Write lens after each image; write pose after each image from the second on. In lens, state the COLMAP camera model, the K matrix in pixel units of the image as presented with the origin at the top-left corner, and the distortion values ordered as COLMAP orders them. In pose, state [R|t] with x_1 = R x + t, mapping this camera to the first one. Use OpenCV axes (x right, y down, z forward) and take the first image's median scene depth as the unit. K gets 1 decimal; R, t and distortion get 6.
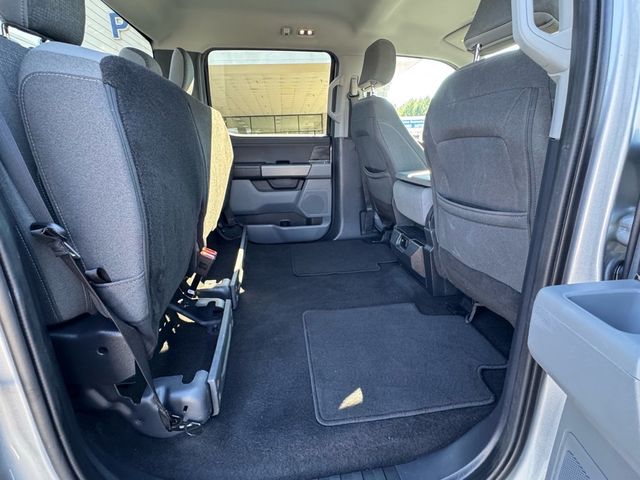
lens RADIAL K [[313.4, 0, 315.5], [0, 313.4, 238.6], [0, 0, 1]] dist [0.000619, -0.000406]
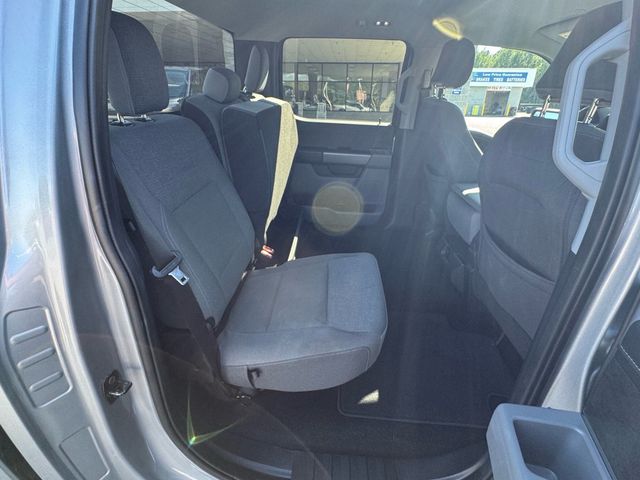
lens RADIAL K [[313.4, 0, 315.5], [0, 313.4, 238.6], [0, 0, 1]] dist [0.000619, -0.000406]
pose [[0.977098, 0.131558, -0.167251, 0.014283], [-0.105395, 0.982006, 0.156706, -0.111735], [0.184857, -0.135489, 0.973381, -0.058787]]
